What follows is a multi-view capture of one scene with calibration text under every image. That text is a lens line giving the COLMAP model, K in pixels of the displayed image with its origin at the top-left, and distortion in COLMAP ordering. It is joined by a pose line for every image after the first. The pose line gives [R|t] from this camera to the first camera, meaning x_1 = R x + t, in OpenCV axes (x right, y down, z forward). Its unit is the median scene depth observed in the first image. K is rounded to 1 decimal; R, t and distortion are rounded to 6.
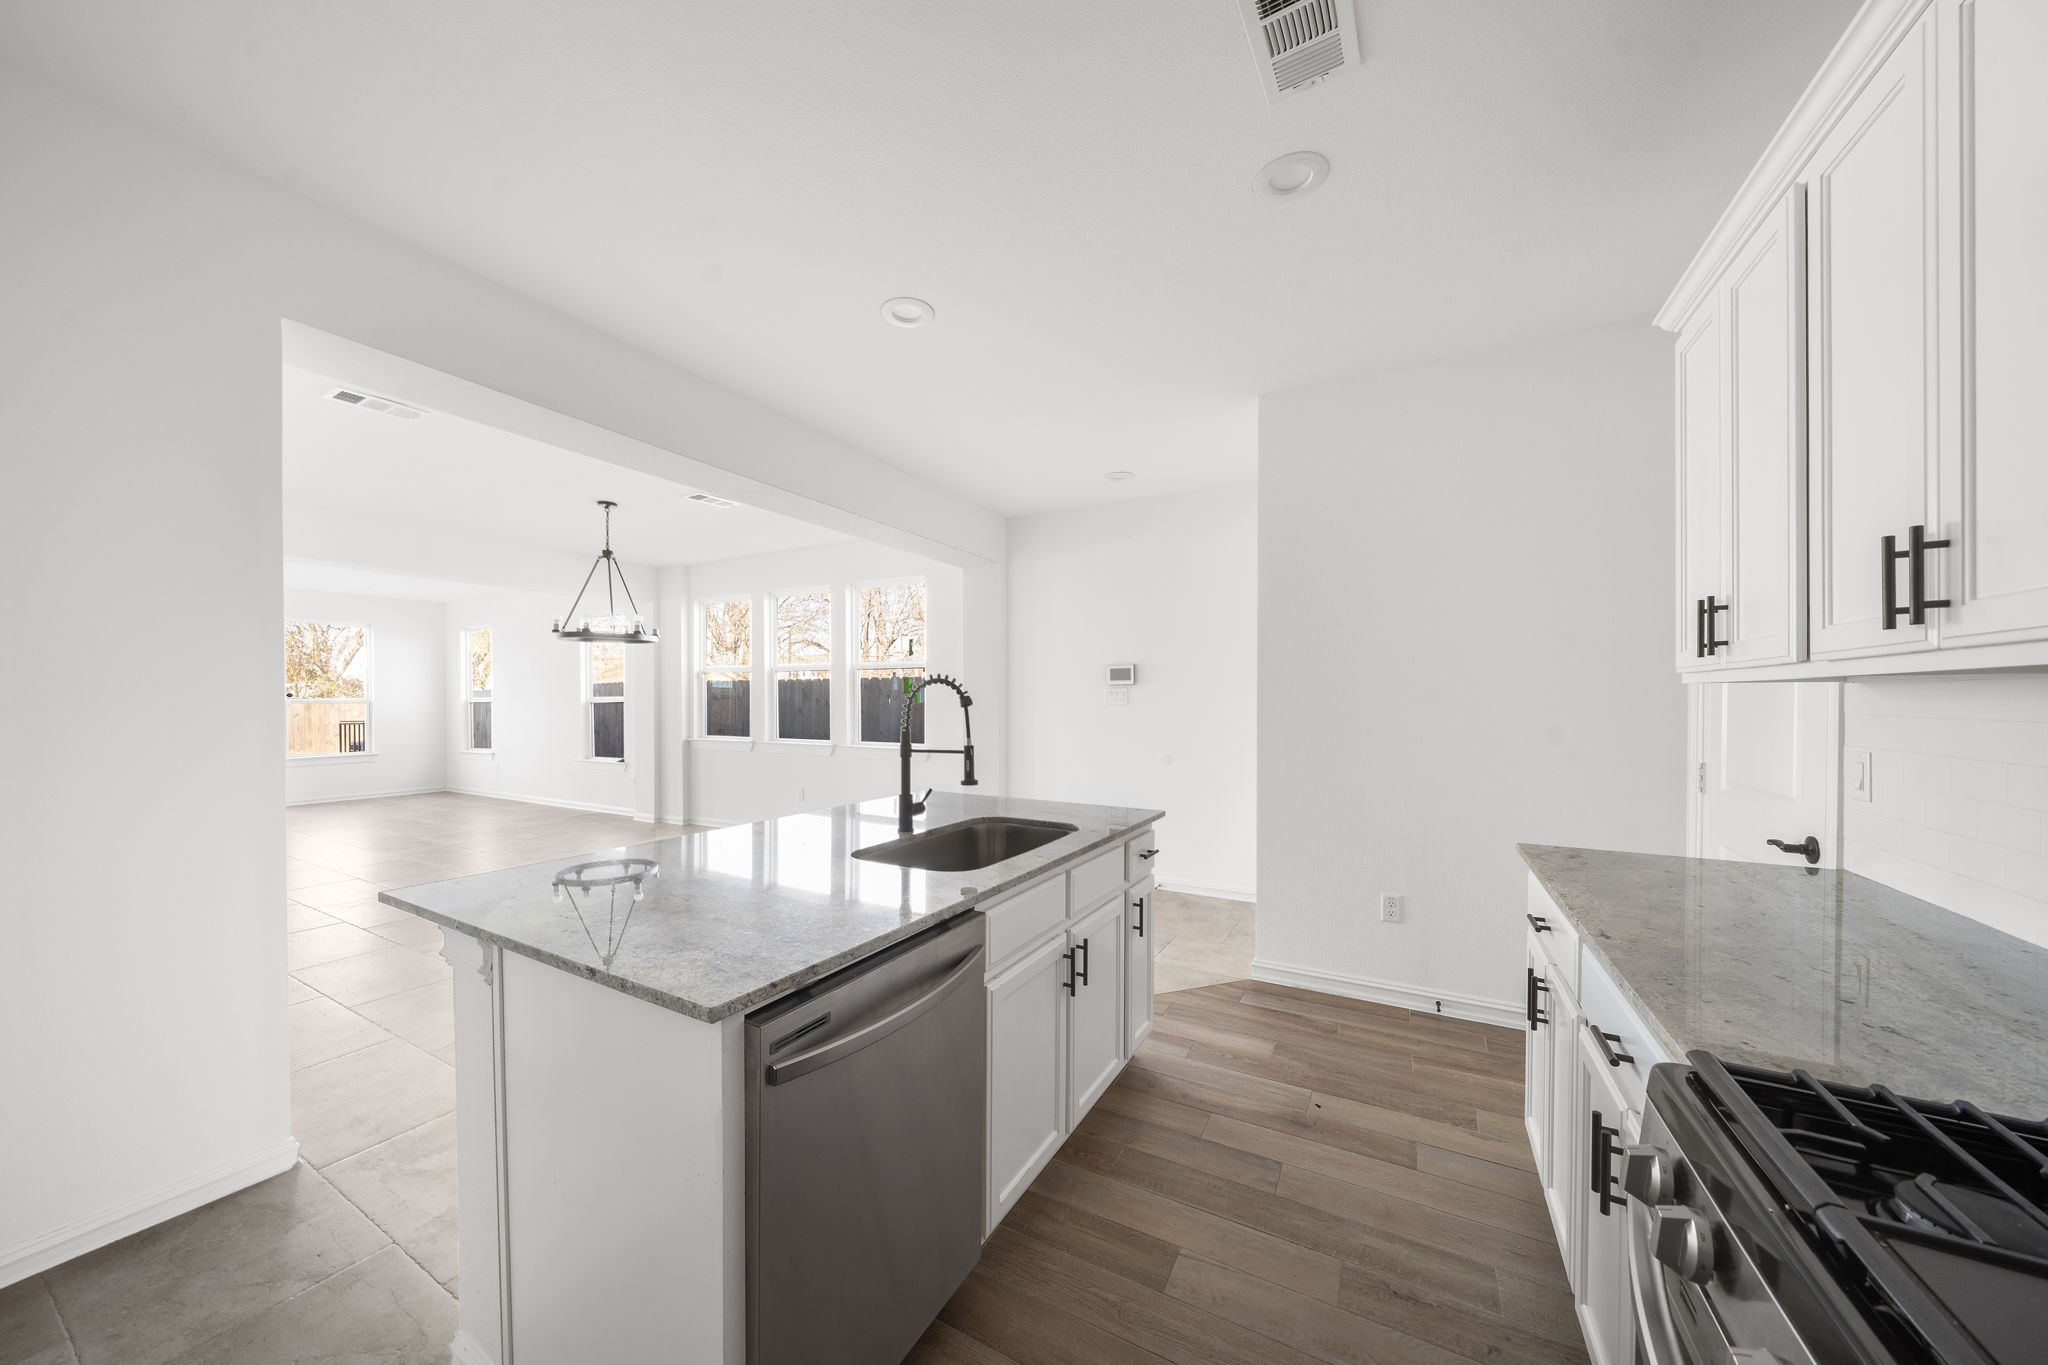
lens RADIAL K [[696.3, 0, 986.9], [0, 696.3, 700.3], [0, 0, 1]] dist [-0.003507, 0.000380]
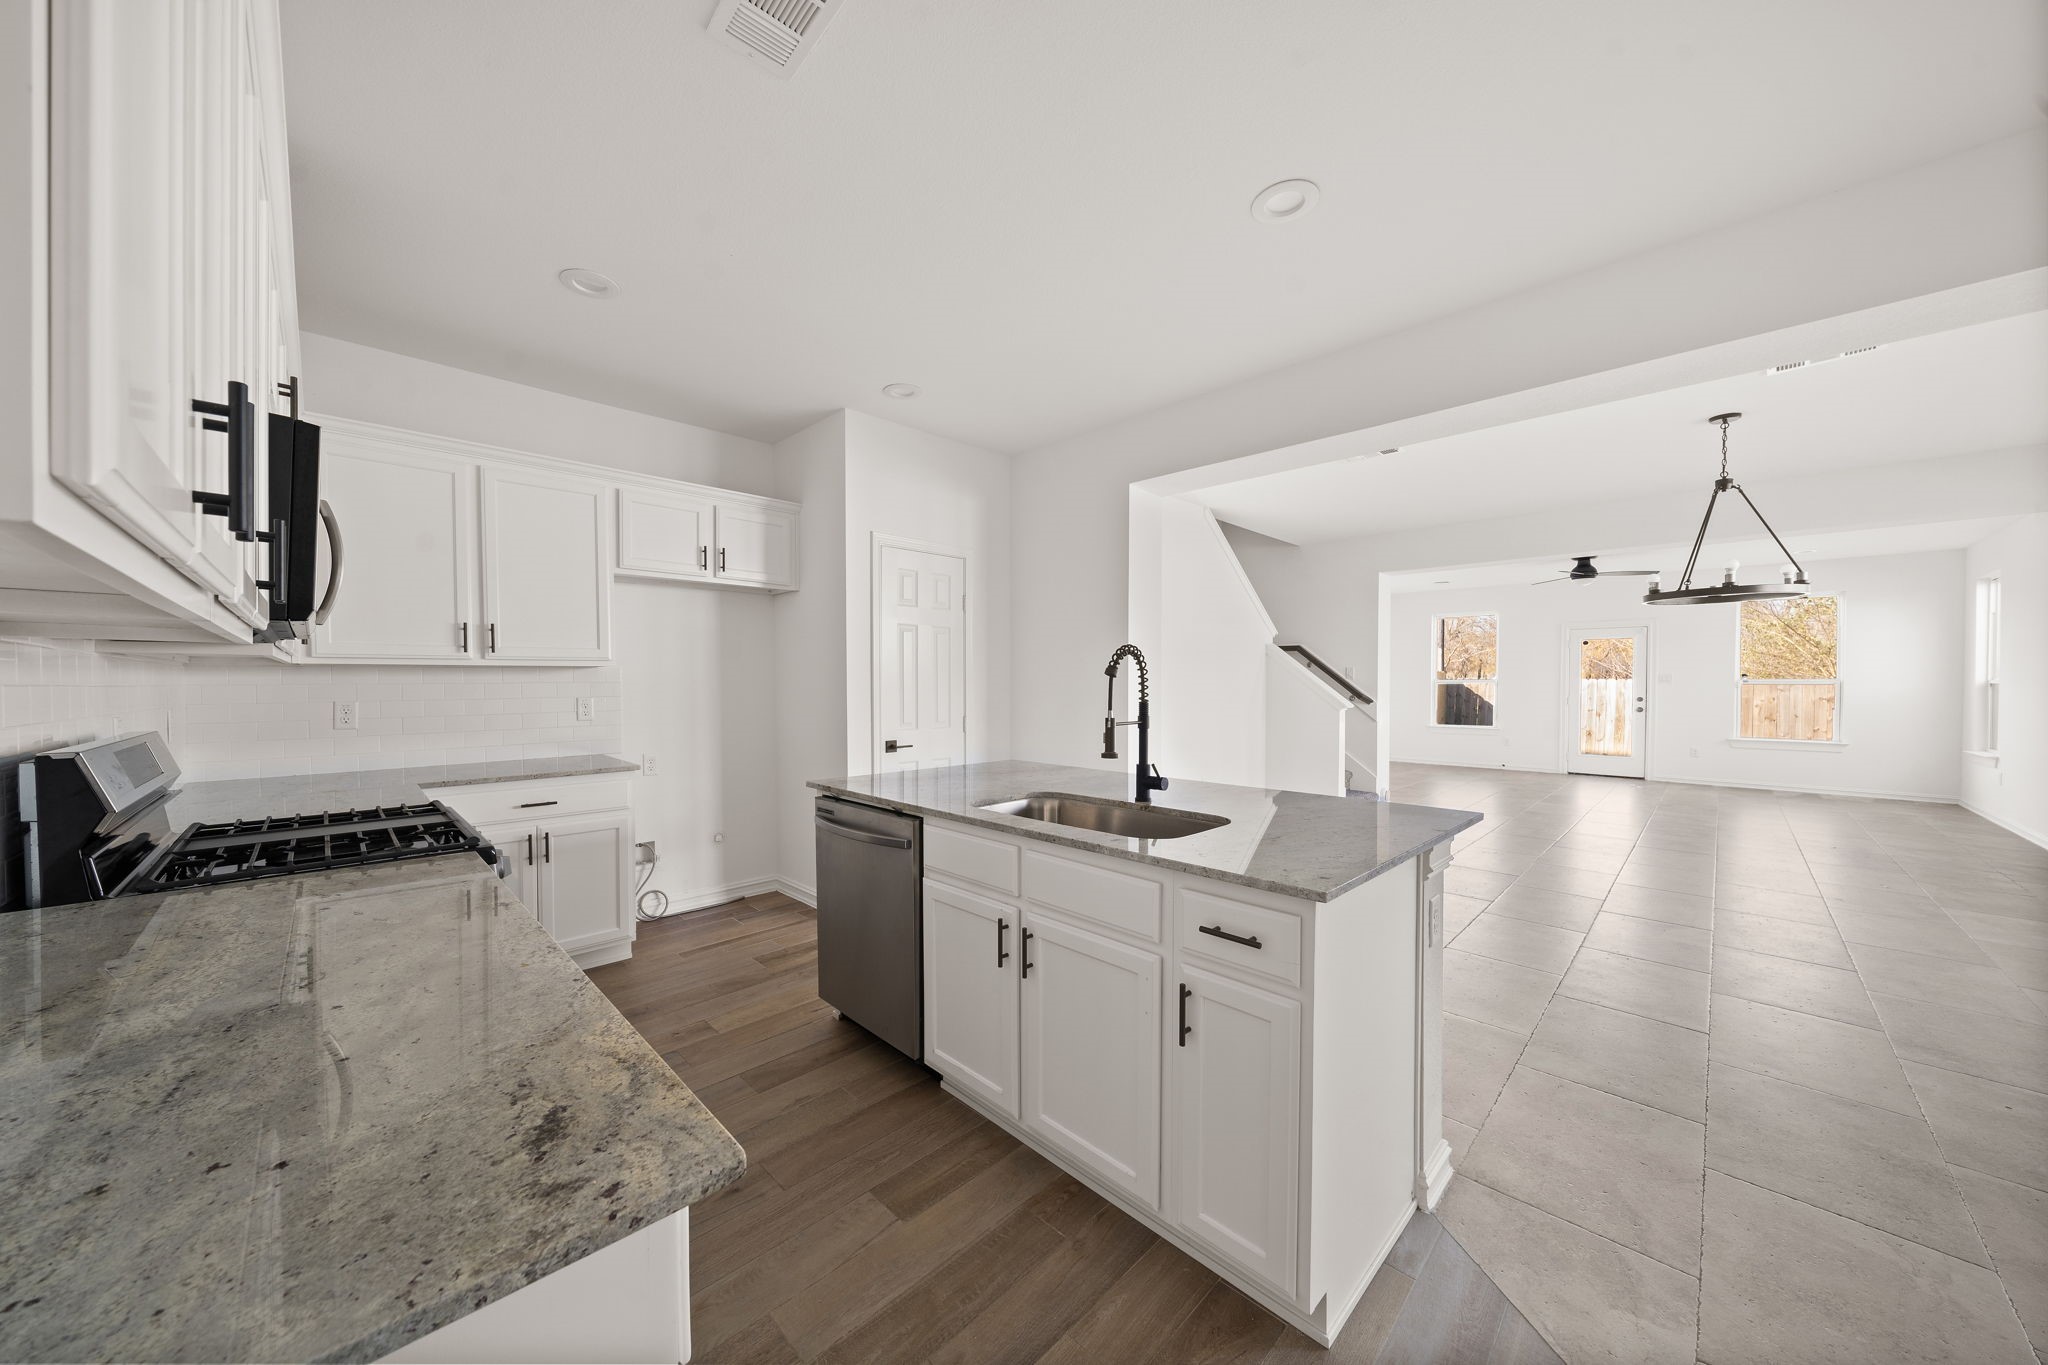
lens RADIAL K [[696.3, 0, 1013.8], [0, 696.3, 689.0], [0, 0, 1]] dist [-0.003507, 0.000380]
pose [[-0.240254, 0.014410, -0.970603, 1.097401], [-0.003790, 0.999868, 0.015782, 0.012403], [0.970703, 0.007470, -0.240168, 1.277256]]
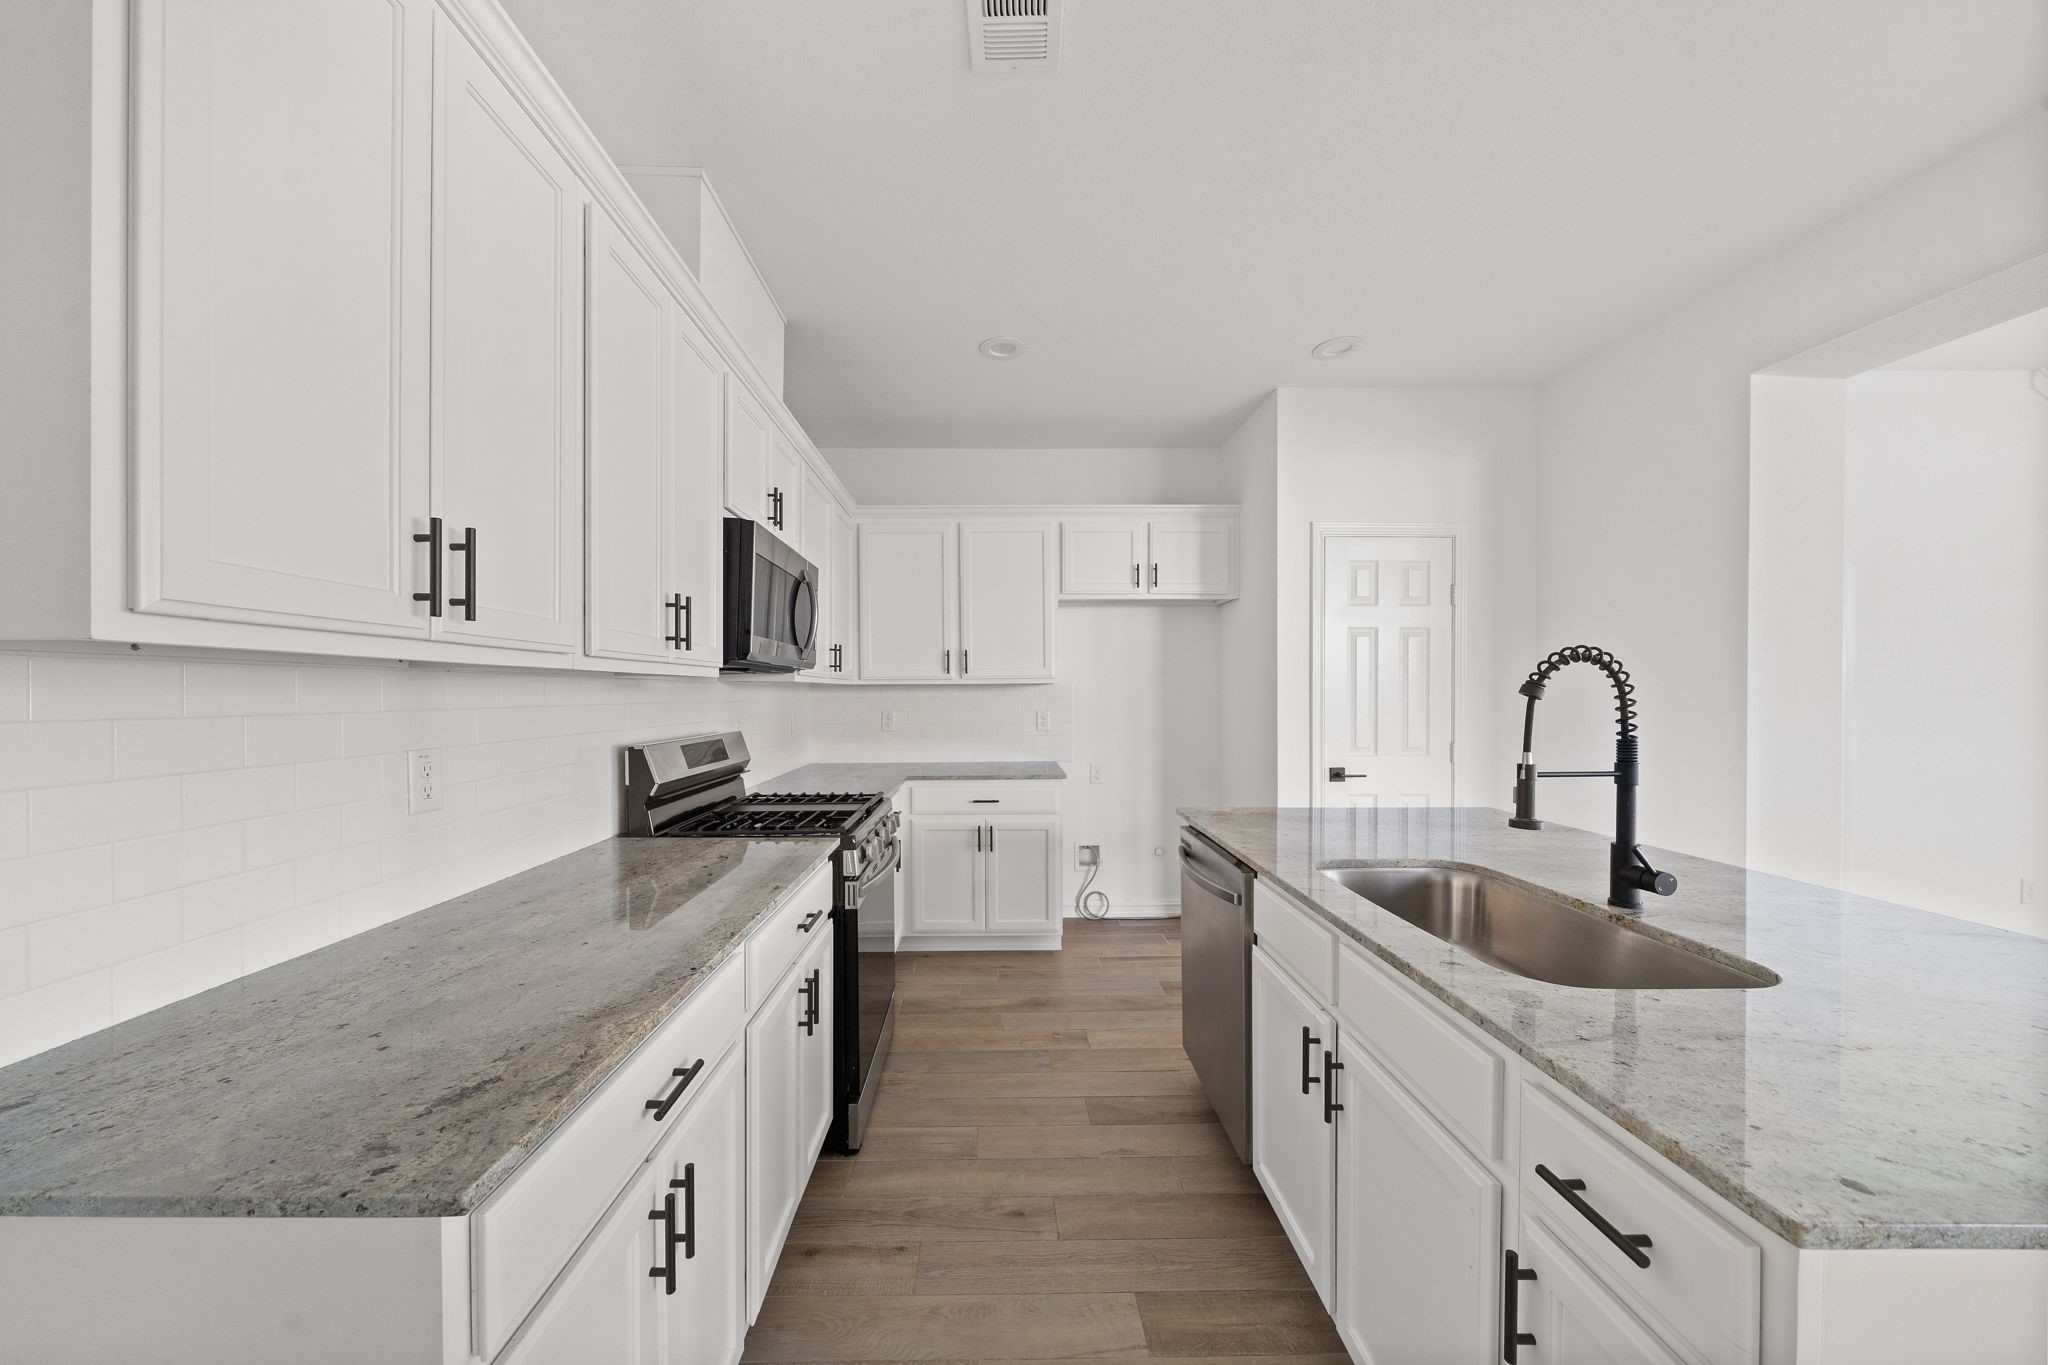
lens RADIAL K [[706.7, 0, 1008.6], [0, 706.7, 696.1], [0, 0, 1]] dist [-0.002769, -0.000047]
pose [[-0.843833, 0.009097, -0.536528, 0.794941], [0.002651, 0.999915, 0.012786, -0.003696], [0.536599, 0.009367, -0.843785, 1.483775]]
